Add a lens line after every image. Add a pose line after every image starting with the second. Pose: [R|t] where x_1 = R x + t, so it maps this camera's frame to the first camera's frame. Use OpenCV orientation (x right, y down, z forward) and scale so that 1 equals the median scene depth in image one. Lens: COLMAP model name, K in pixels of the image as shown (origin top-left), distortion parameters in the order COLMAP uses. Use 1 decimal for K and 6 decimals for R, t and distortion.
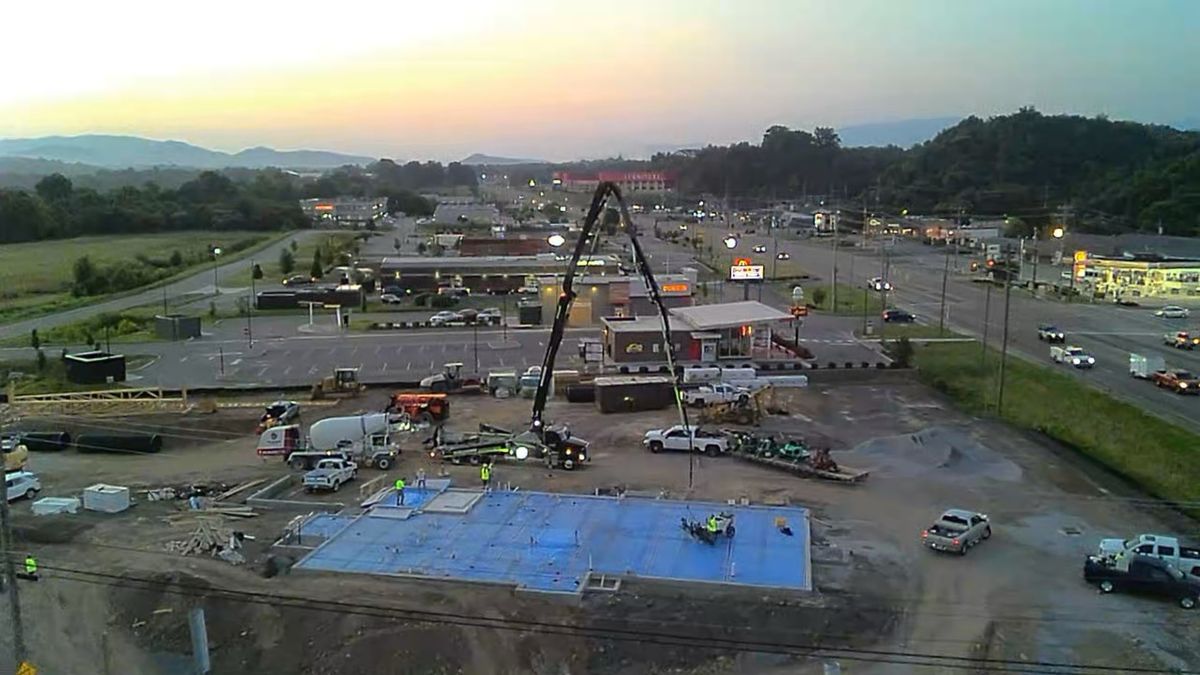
lens RADIAL K [[1039.1, 0, 600.0], [0, 1039.1, 337.5], [0, 0, 1]] dist [0.075064, -0.127480]
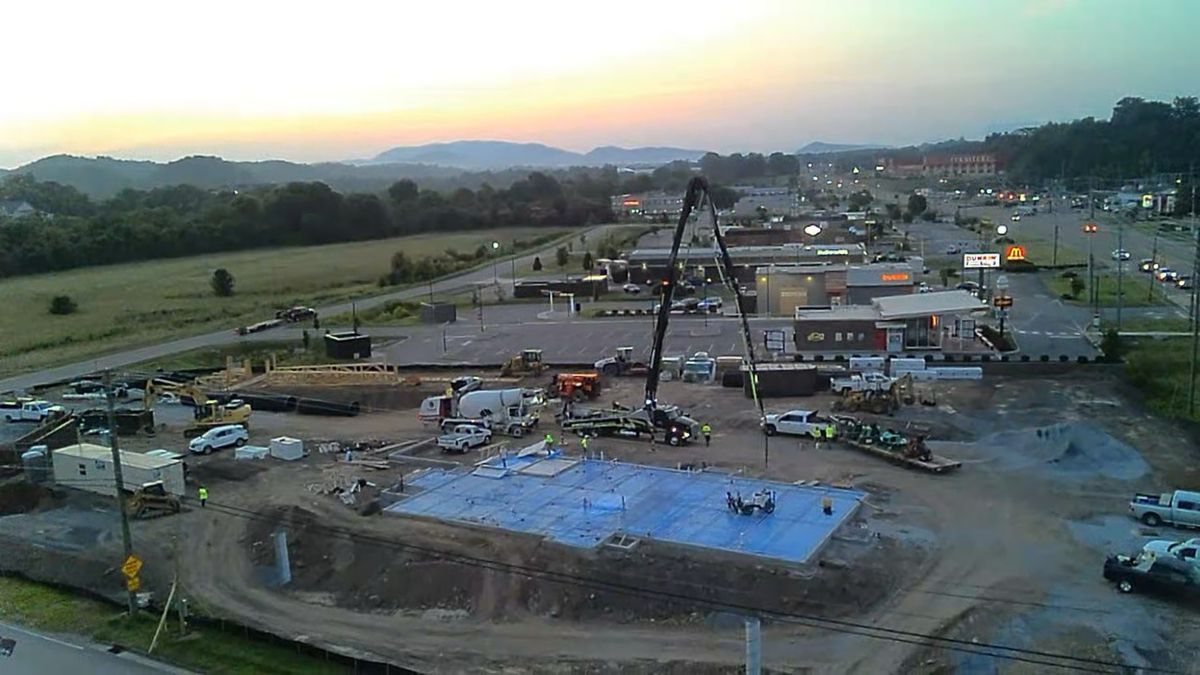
lens RADIAL K [[1039.1, 0, 600.0], [0, 1039.1, 337.5], [0, 0, 1]] dist [0.075064, -0.127480]
pose [[0.949656, 0.016715, -0.312849, 0.172904], [-0.014011, 0.999843, 0.010888, 0.003312], [0.312982, -0.005957, 0.949740, -0.031717]]
